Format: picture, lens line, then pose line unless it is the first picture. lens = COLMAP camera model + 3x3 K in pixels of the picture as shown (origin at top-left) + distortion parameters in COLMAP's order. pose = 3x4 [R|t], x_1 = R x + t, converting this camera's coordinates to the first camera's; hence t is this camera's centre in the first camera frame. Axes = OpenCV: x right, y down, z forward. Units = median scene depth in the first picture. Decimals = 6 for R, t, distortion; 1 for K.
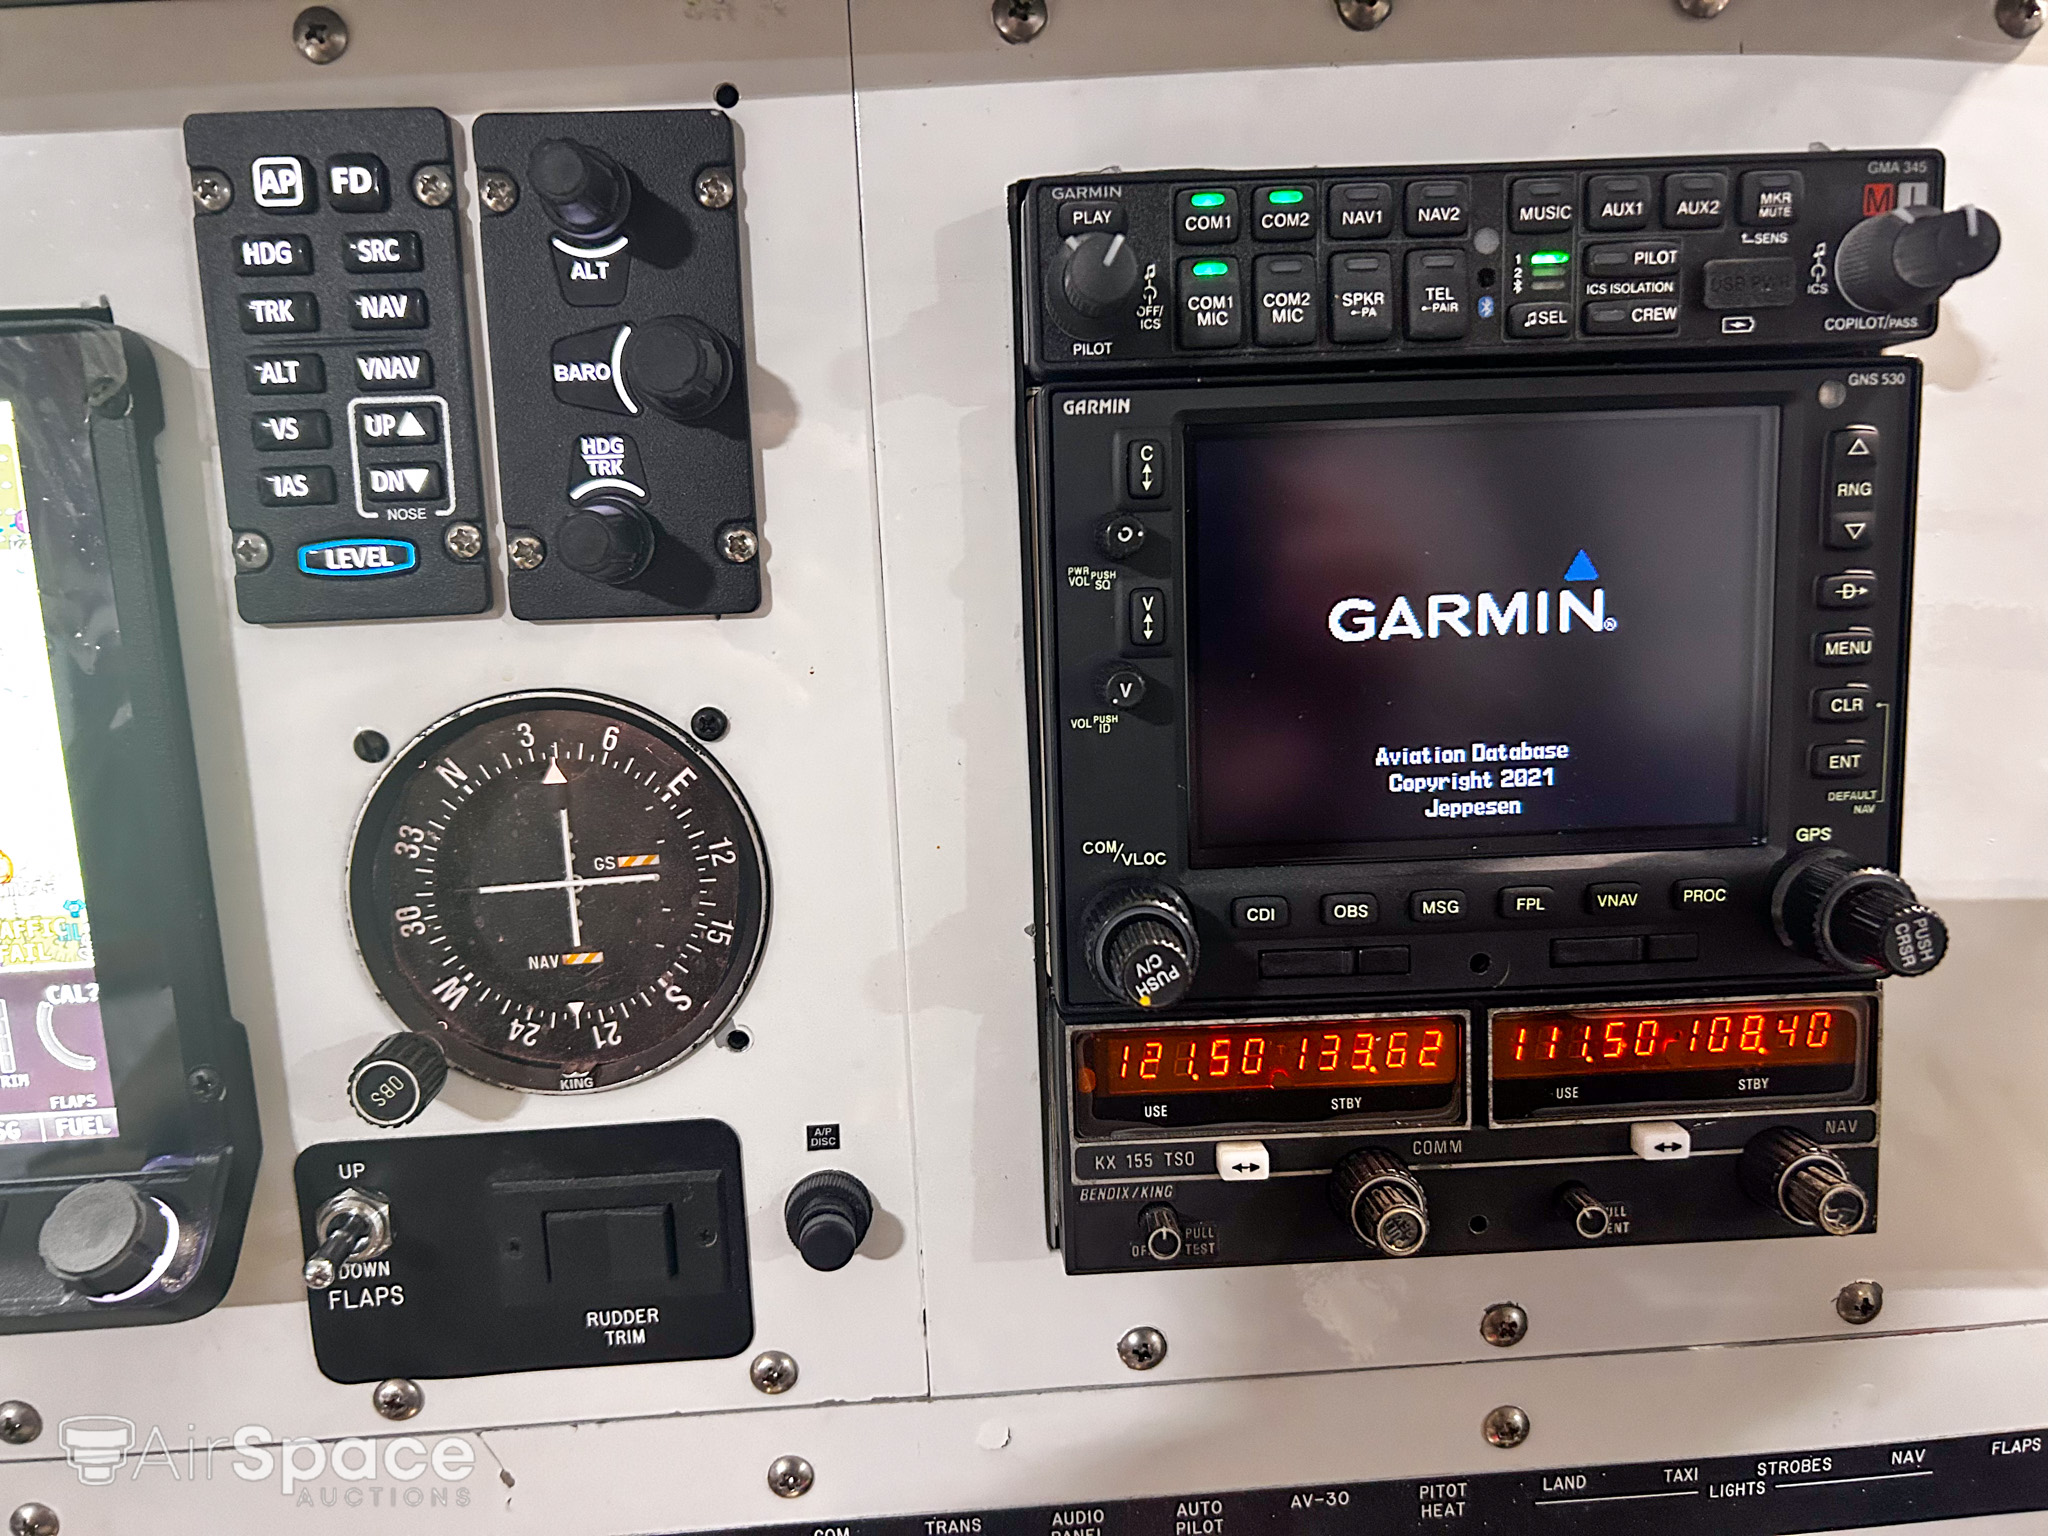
lens RADIAL K [[1552.8, 0, 1041.9], [0, 1552.8, 760.6], [0, 0, 1]] dist [-0.004601, -0.004773]
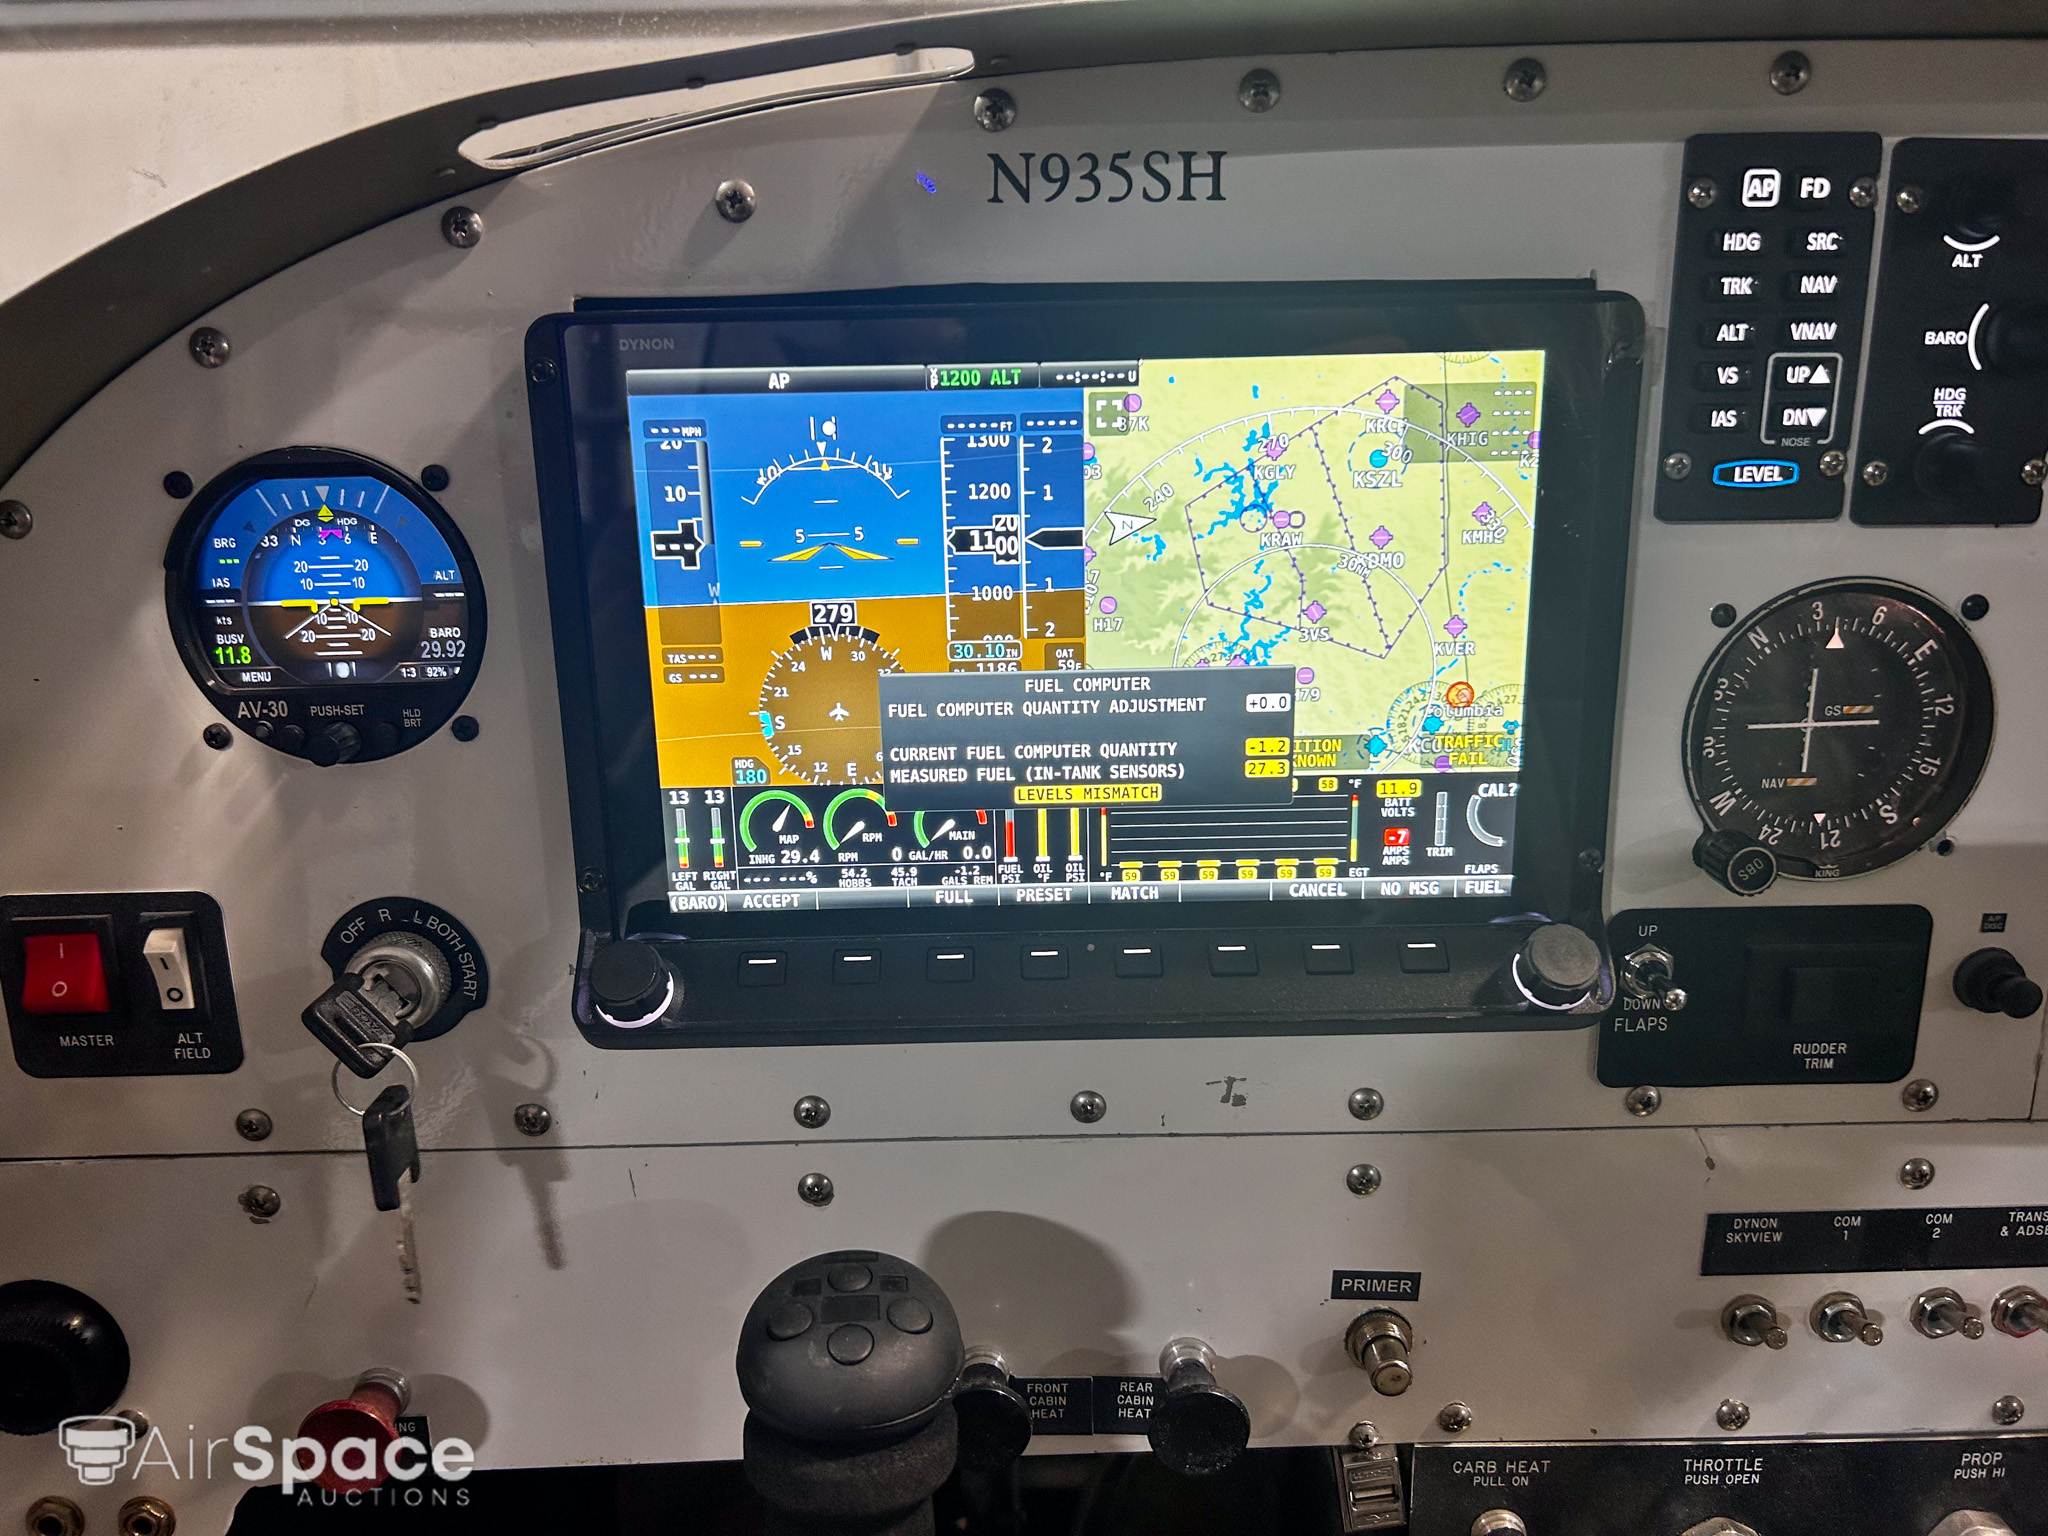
lens RADIAL K [[1530.7, 0, 1024.0], [0, 1530.7, 768.0], [0, 0, 1]] dist [0.029159, -0.043026]
pose [[0.998188, 0.040677, -0.044339, -1.002811], [-0.036672, 0.995475, 0.087667, 0.028459], [0.047704, -0.085882, 0.995163, -0.371567]]
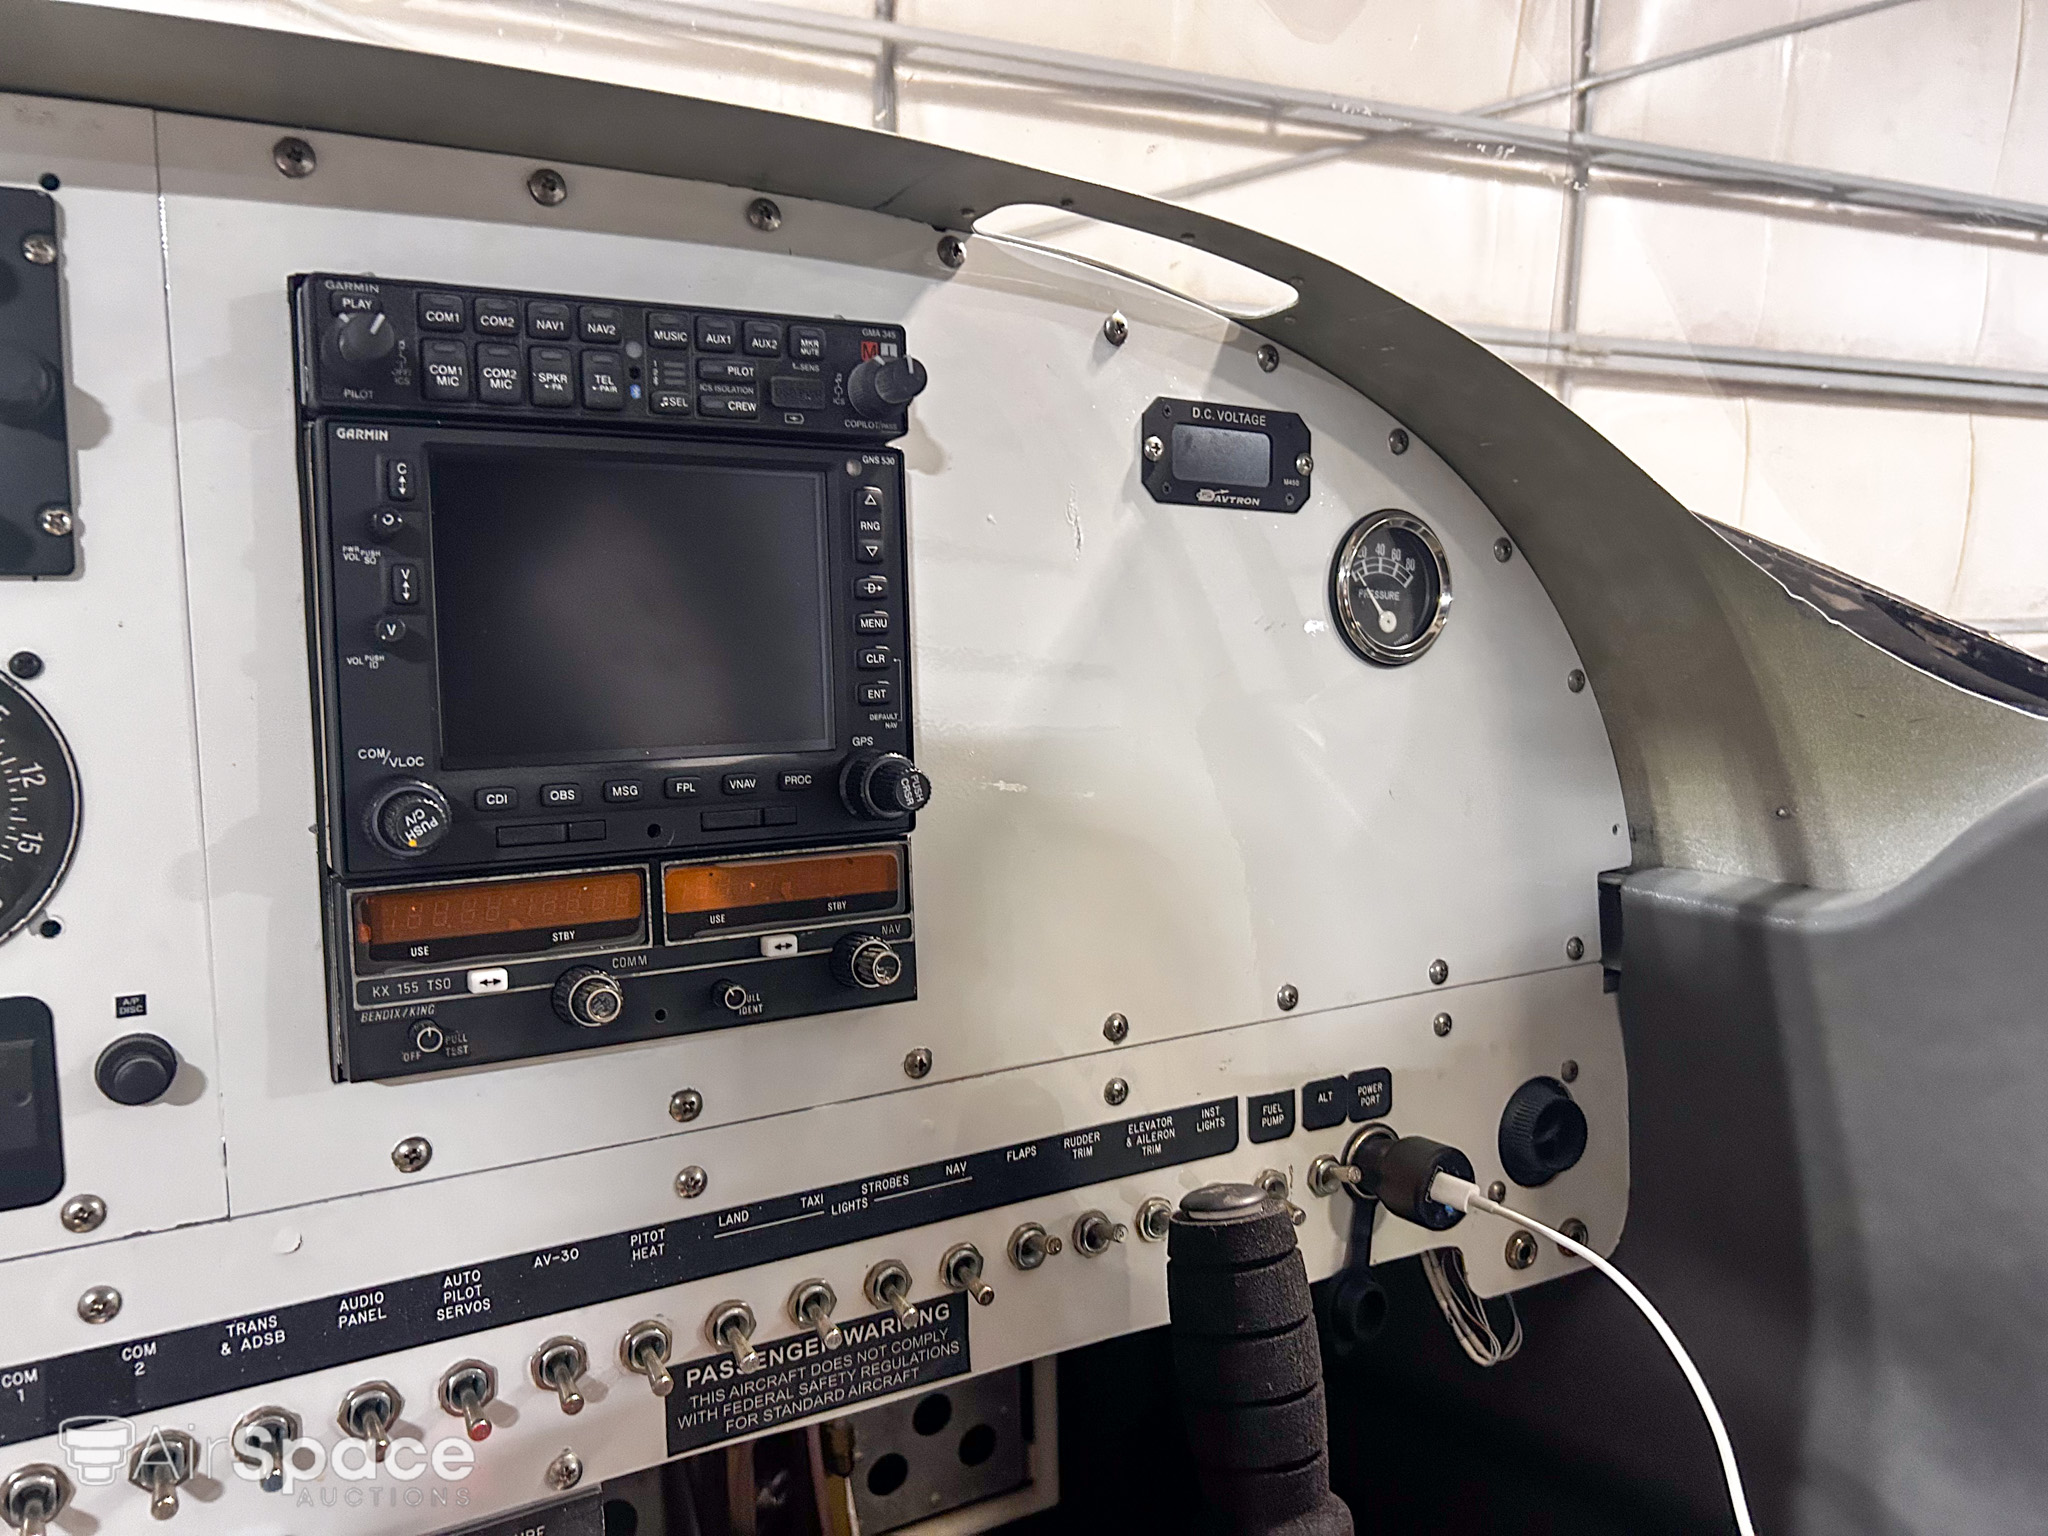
lens RADIAL K [[1530.7, 0, 1024.0], [0, 1530.7, 768.0], [0, 0, 1]] dist [0.029159, -0.043026]
pose [[0.889107, -0.017246, 0.457374, -0.071677], [0.061881, 0.994644, -0.082788, 0.218558], [-0.453497, 0.101910, 0.885412, -0.465073]]
